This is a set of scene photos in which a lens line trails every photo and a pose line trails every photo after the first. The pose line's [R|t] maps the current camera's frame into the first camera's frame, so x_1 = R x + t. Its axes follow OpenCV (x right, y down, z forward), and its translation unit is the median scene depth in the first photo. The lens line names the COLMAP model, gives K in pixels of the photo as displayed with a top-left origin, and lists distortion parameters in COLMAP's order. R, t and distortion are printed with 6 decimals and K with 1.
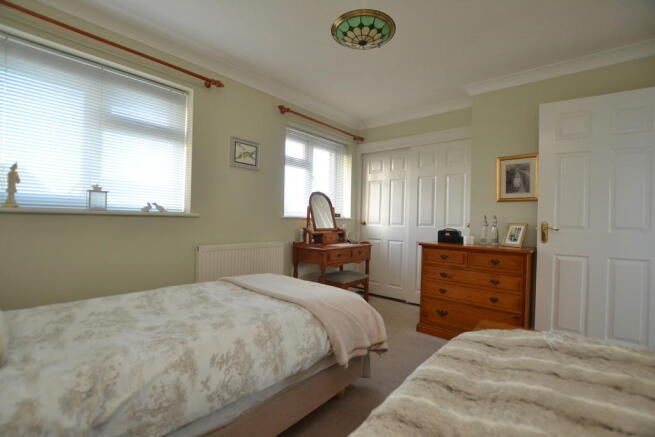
lens RADIAL K [[289.4, 0, 327.5], [0, 289.4, 218.5], [0, 0, 1]] dist [0.000235, 0.000103]
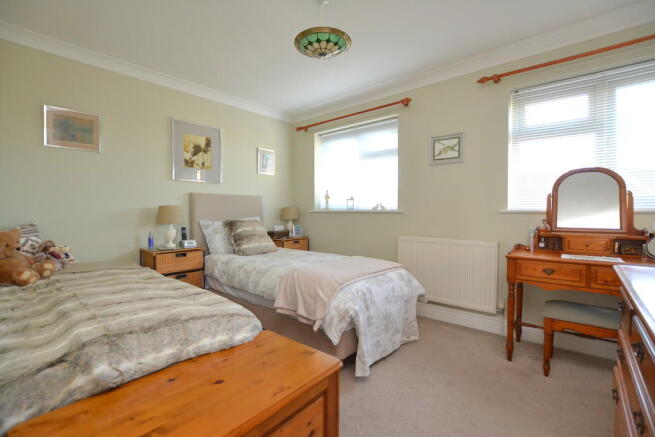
lens RADIAL K [[299.3, 0, 327.5], [0, 299.3, 218.5], [0, 0, 1]] dist [-0.000184, -0.000022]
pose [[0.028923, -0.011389, -0.999517, 0.754161], [-0.008943, 0.999892, -0.011652, 0.033233], [0.999542, 0.009275, 0.028818, 0.579452]]
